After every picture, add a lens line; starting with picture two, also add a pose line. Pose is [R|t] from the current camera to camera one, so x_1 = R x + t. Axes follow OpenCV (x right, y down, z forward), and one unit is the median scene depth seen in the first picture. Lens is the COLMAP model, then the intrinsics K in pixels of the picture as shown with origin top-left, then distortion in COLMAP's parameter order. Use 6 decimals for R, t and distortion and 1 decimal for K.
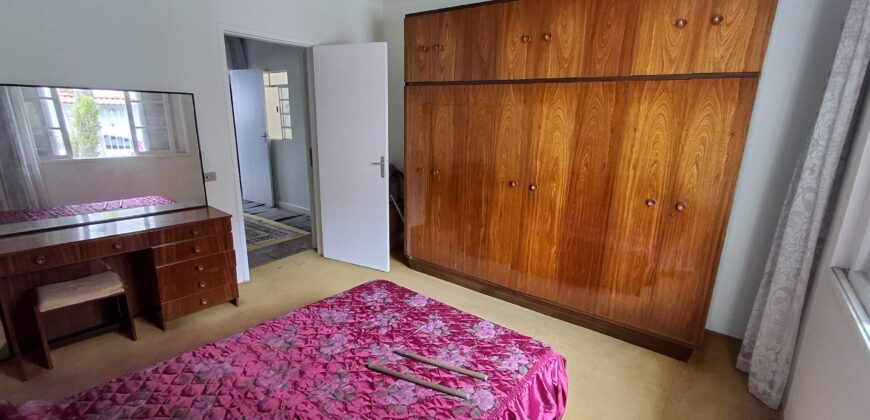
lens RADIAL K [[410.8, 0, 435.0], [0, 410.8, 210.0], [0, 0, 1]] dist [0.000157, -0.000158]
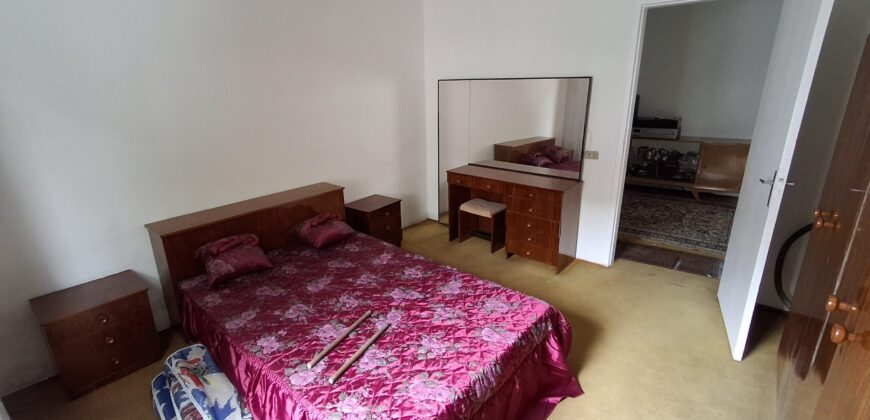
lens RADIAL K [[392.0, 0, 424.5], [0, 392.0, 206.7], [0, 0, 1]] dist [0.001139, 0.000008]
pose [[-0.063147, 0.272551, -0.960067, 0.313690], [-0.208929, 0.937060, 0.279762, -0.096887], [0.975890, 0.218252, -0.002229, 0.398365]]
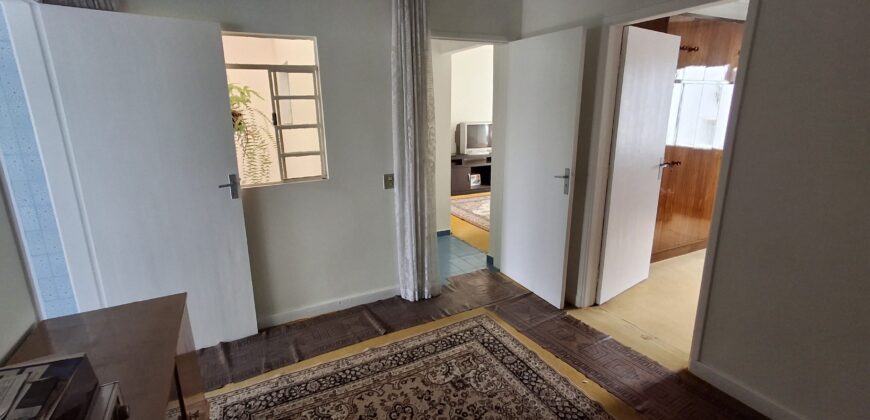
lens RADIAL K [[392.0, 0, 424.5], [0, 392.0, 206.7], [0, 0, 1]] dist [0.001139, 0.000008]
pose [[0.432213, -0.243566, 0.868255, -0.829041], [0.230577, 0.960676, 0.154713, -0.209040], [-0.871795, 0.133331, 0.471377, 0.766487]]
